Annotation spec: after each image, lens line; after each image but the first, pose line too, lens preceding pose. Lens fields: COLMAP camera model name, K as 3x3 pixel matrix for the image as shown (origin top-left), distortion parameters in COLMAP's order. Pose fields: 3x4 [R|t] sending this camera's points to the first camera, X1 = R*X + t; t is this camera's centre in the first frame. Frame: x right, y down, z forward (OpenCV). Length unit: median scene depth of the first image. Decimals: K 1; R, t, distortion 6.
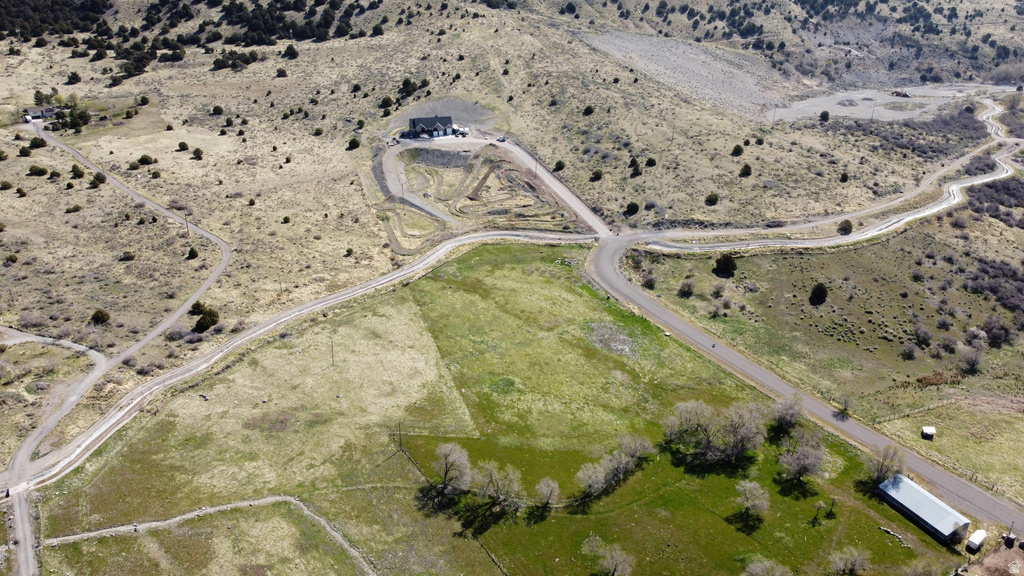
lens RADIAL K [[772.3, 0, 510.7], [0, 772.3, 289.2], [0, 0, 1]] dist [0.000357, -0.002581]
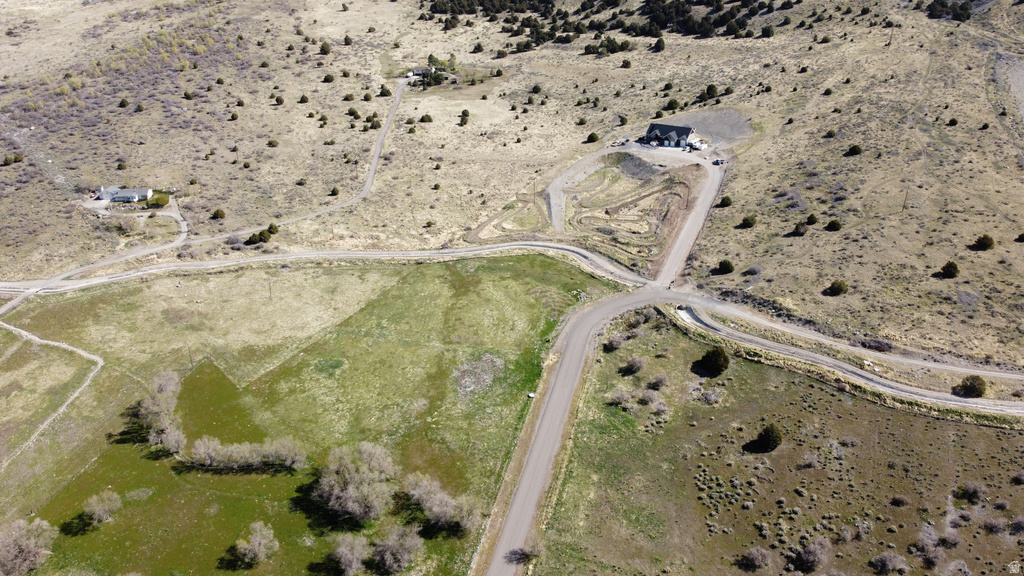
lens RADIAL K [[772.3, 0, 513.1], [0, 772.3, 288.5], [0, 0, 1]] dist [0.000357, -0.002581]
pose [[0.684160, 0.303405, -0.663228, 0.553450], [-0.297943, 0.946291, 0.125551, -0.120071], [0.665699, 0.111707, 0.737812, 0.257338]]
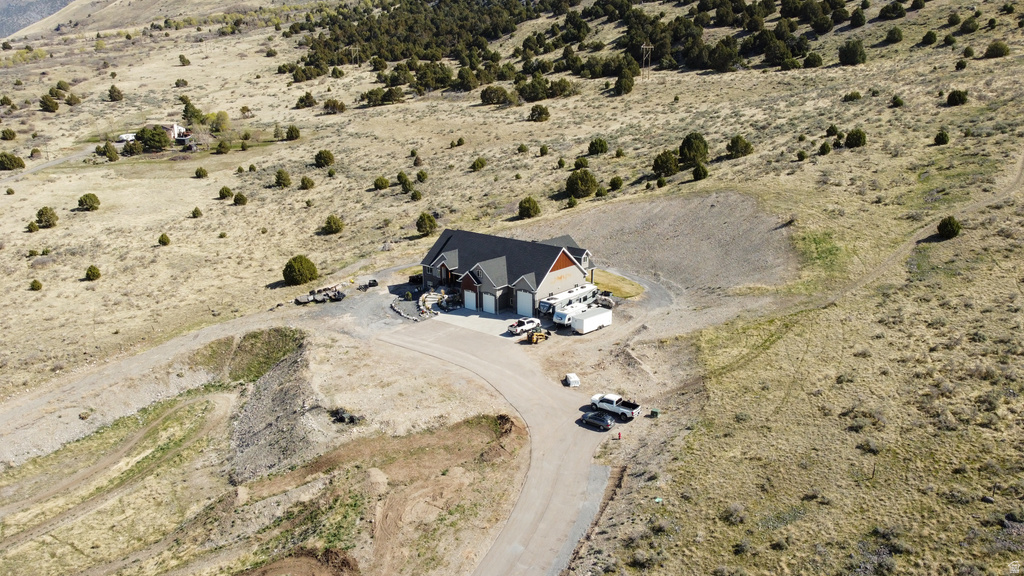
lens RADIAL K [[772.3, 0, 510.4], [0, 772.3, 287.5], [0, 0, 1]] dist [0.000357, -0.002581]
pose [[0.597430, 0.215357, -0.772463, 0.131201], [-0.324716, 0.945728, 0.012524, -0.263042], [0.733237, 0.243349, 0.634937, 1.047235]]
